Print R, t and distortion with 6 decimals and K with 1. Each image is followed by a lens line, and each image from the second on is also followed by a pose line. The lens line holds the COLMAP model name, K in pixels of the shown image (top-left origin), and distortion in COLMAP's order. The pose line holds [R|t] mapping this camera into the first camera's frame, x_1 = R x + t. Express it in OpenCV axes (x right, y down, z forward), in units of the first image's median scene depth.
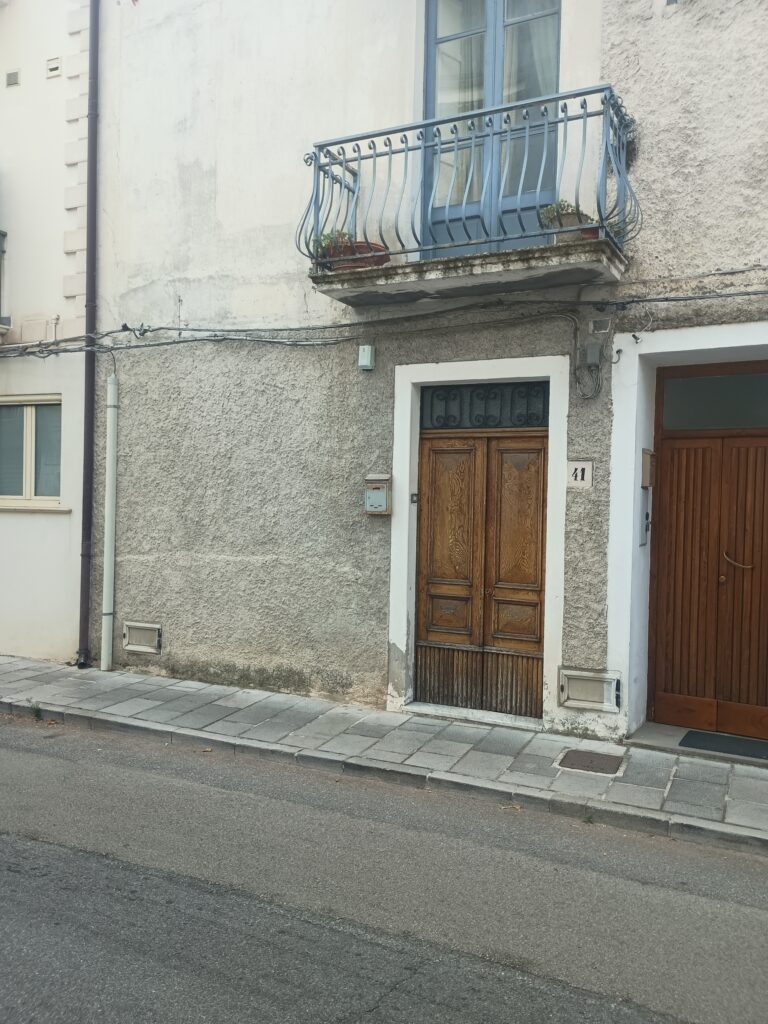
lens RADIAL K [[862.2, 0, 385.1], [0, 862.2, 506.8], [0, 0, 1]] dist [0.044472, -0.065093]
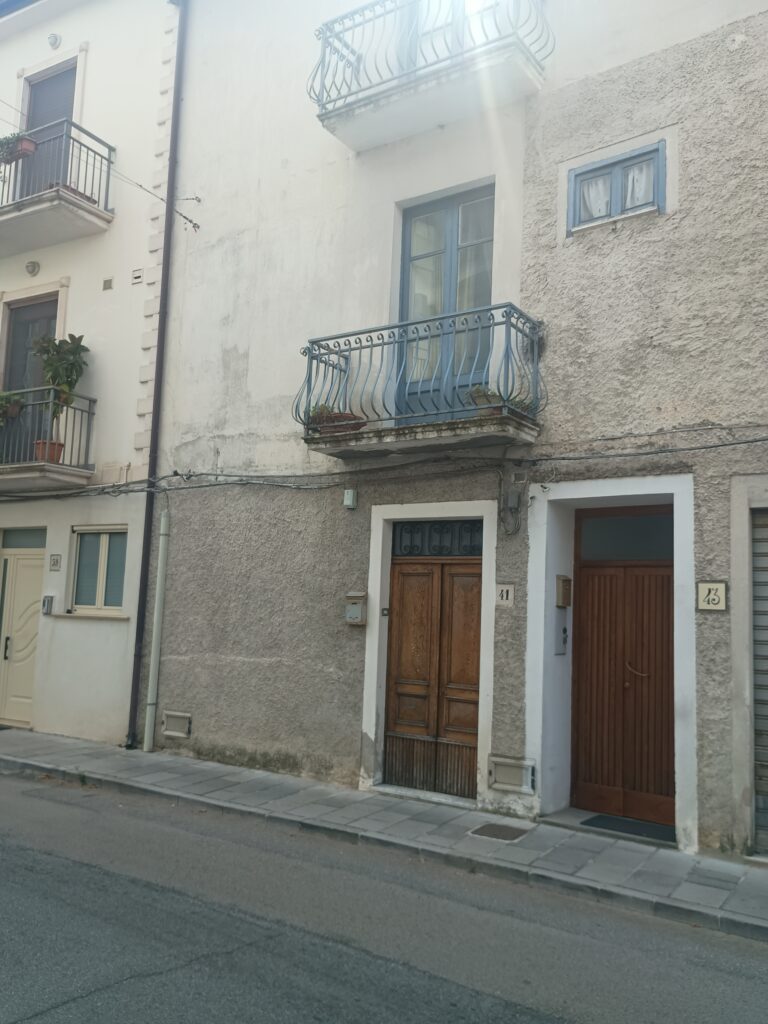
lens RADIAL K [[862.2, 0, 385.6], [0, 862.2, 510.2], [0, 0, 1]] dist [0.044472, -0.065093]
pose [[0.991923, 0.004599, -0.126757, 0.199319], [-0.021292, 0.991199, -0.130655, 0.006972], [0.125041, 0.132298, 0.983291, -0.241497]]
